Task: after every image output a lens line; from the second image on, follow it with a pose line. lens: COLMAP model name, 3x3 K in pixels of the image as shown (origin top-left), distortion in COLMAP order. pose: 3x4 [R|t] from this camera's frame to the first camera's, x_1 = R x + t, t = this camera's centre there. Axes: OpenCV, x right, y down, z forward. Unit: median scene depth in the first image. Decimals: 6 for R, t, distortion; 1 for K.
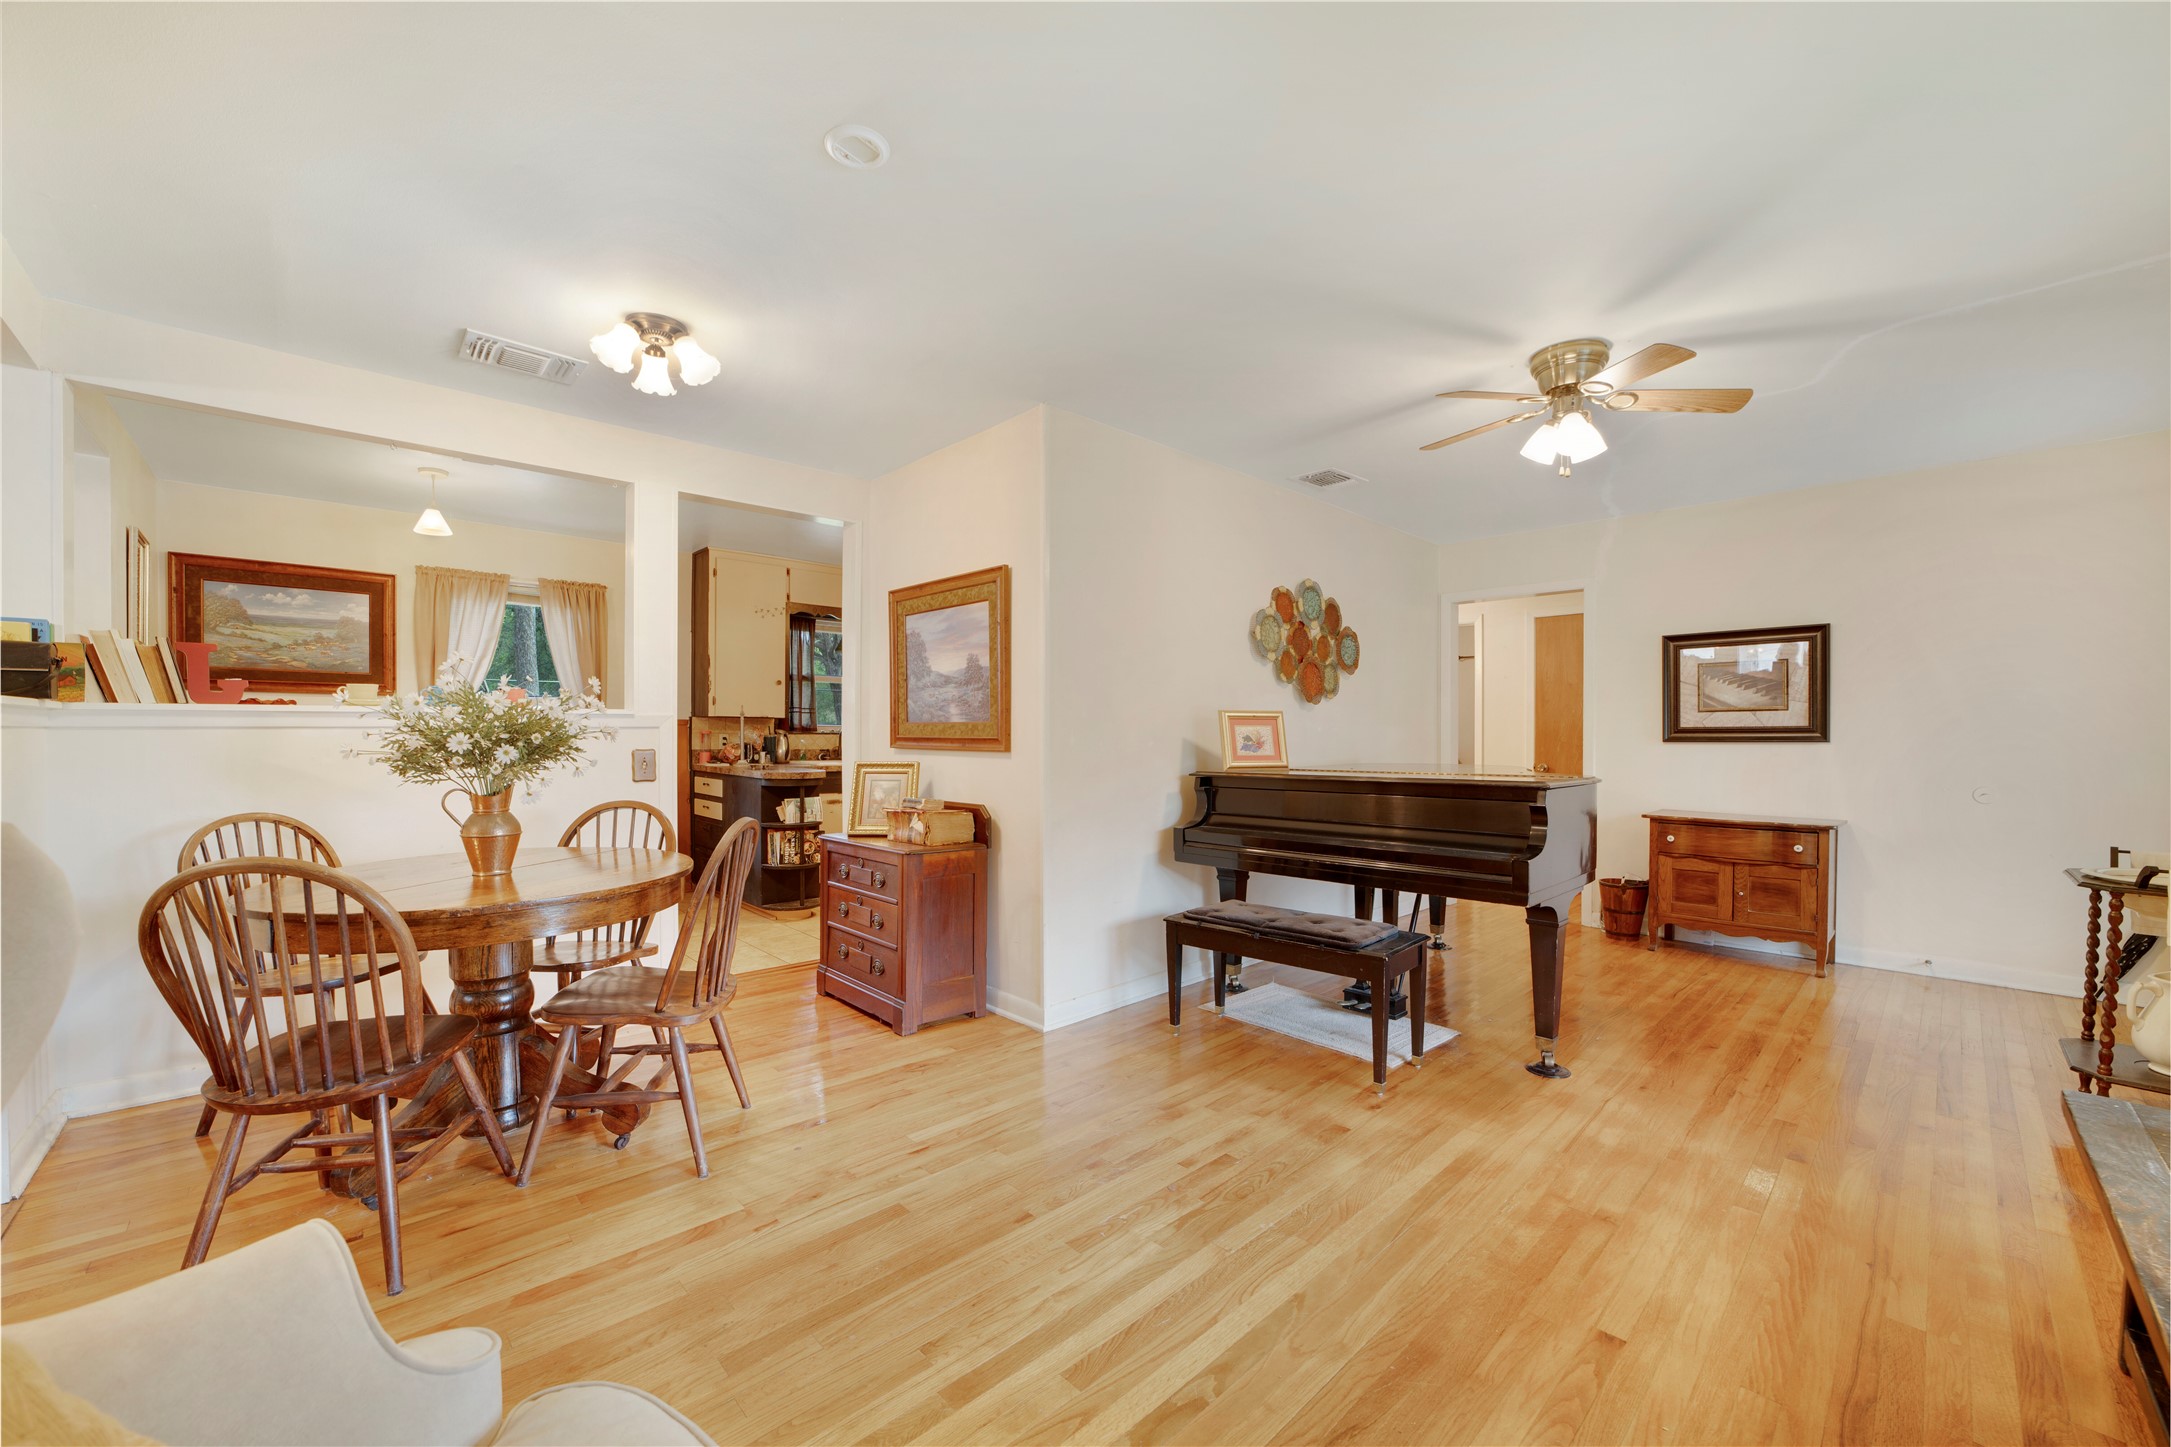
lens RADIAL K [[849.1, 0, 1085.5], [0, 849.1, 723.5], [0, 0, 1]] dist [-0.016570, -0.000065]
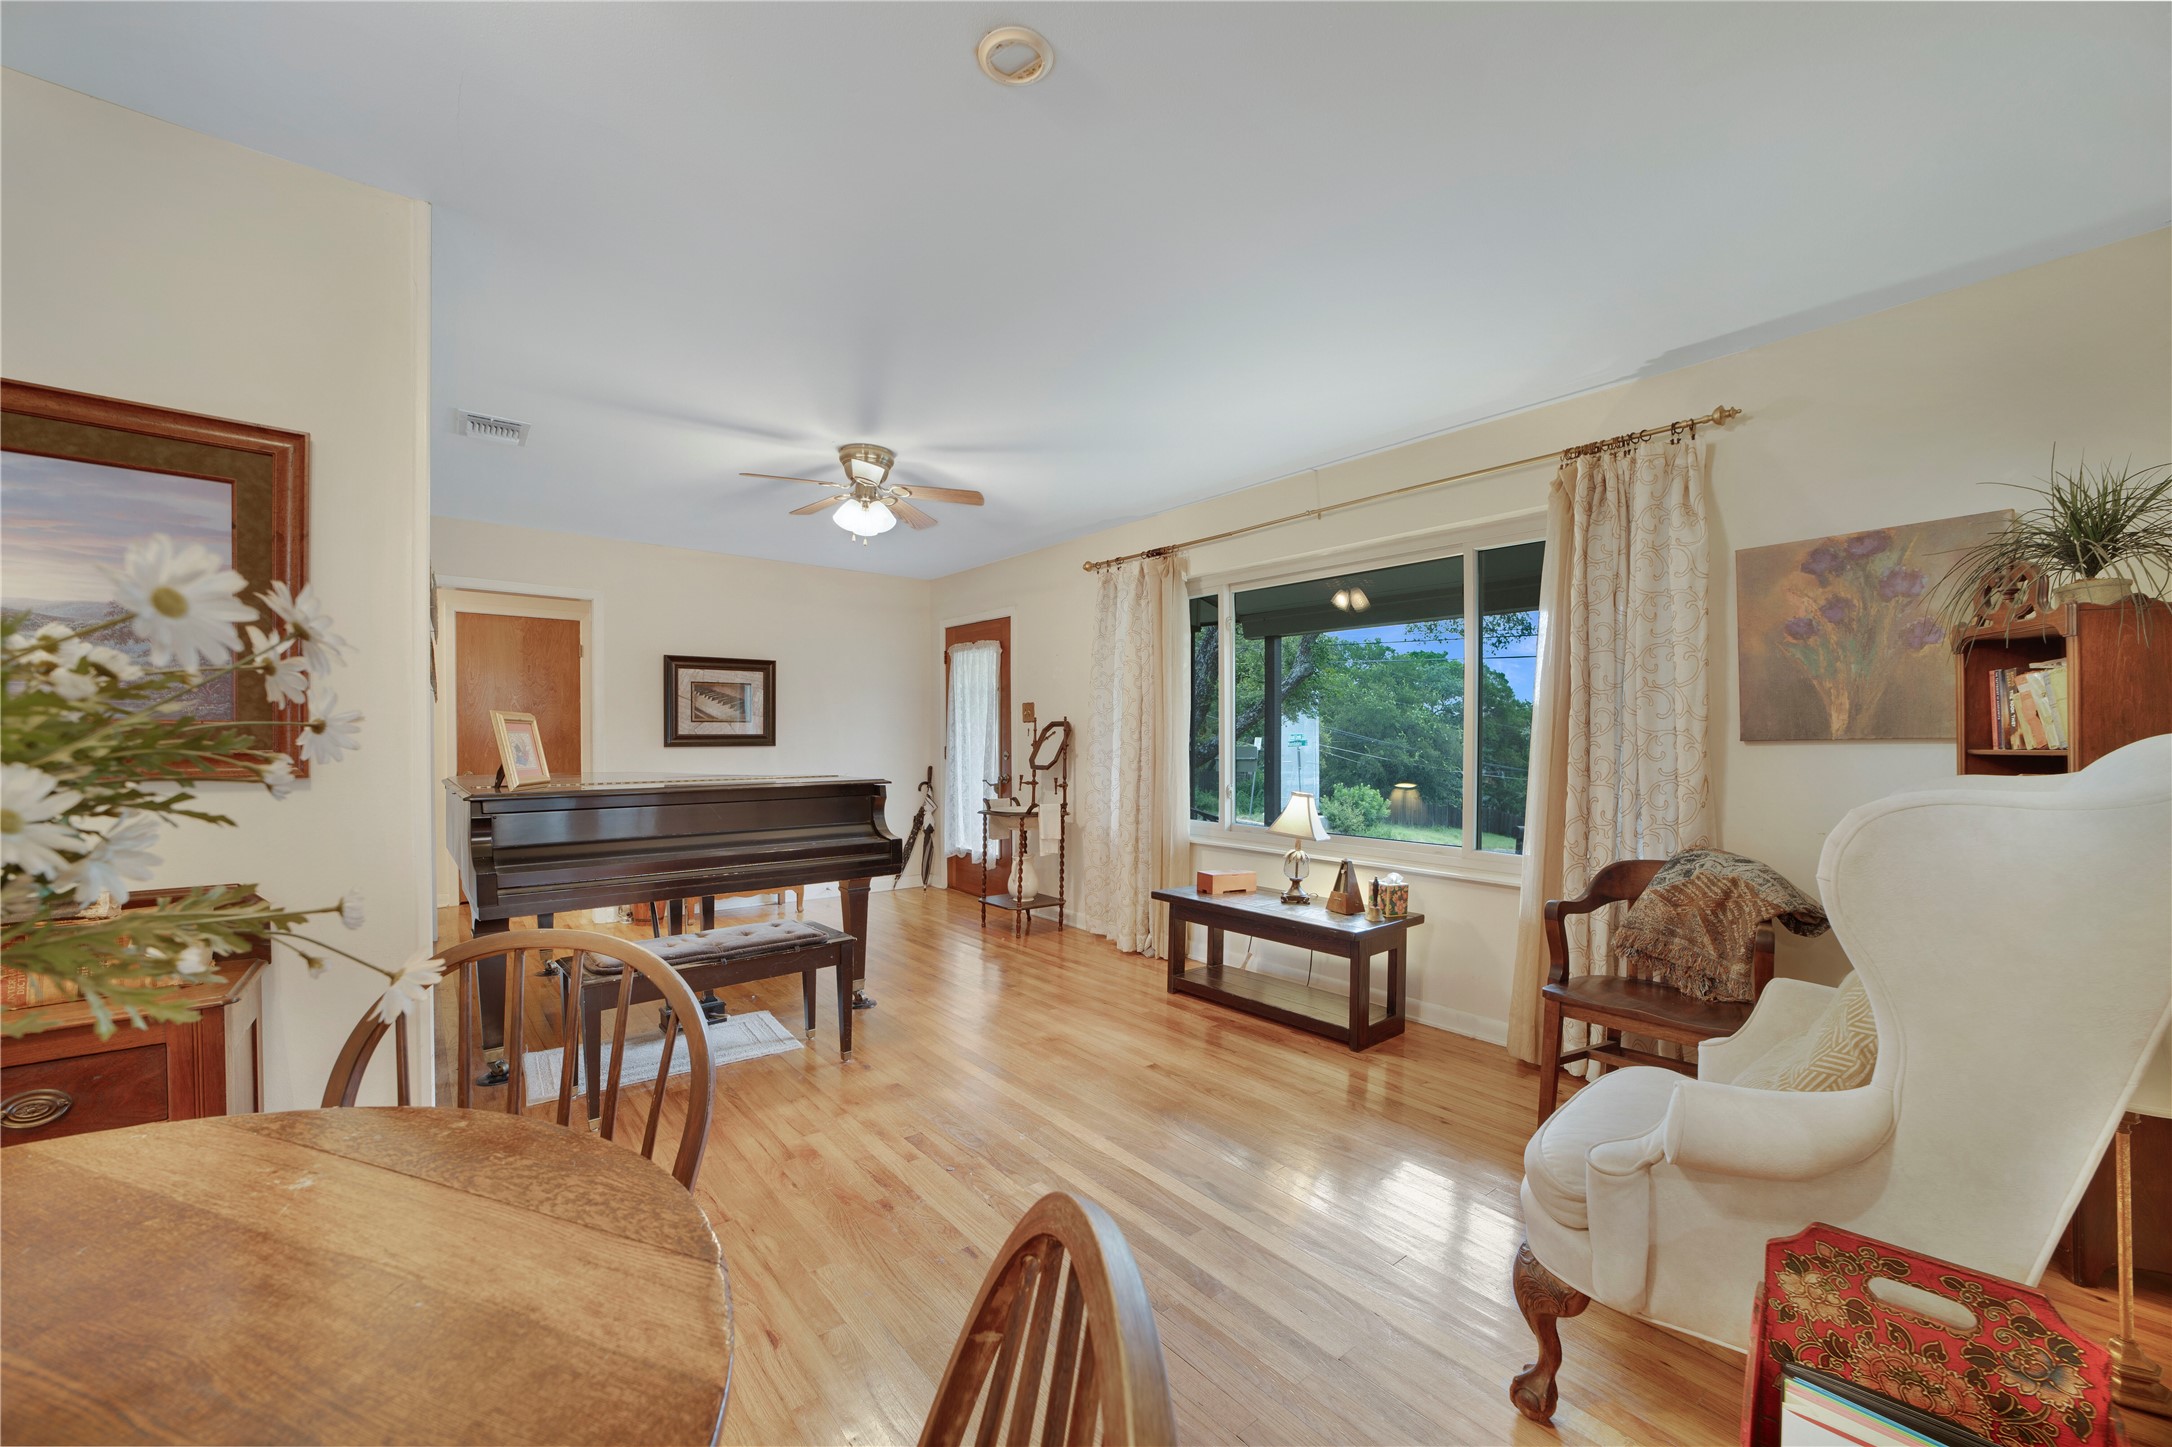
lens RADIAL K [[849.1, 0, 1083.2], [0, 849.1, 739.5], [0, 0, 1]] dist [-0.021058, 0.000288]
pose [[0.085908, -0.002817, 0.996299, -0.554993], [-0.012768, 0.999911, 0.003928, -0.000724], [-0.996221, -0.013058, 0.085864, 0.436396]]
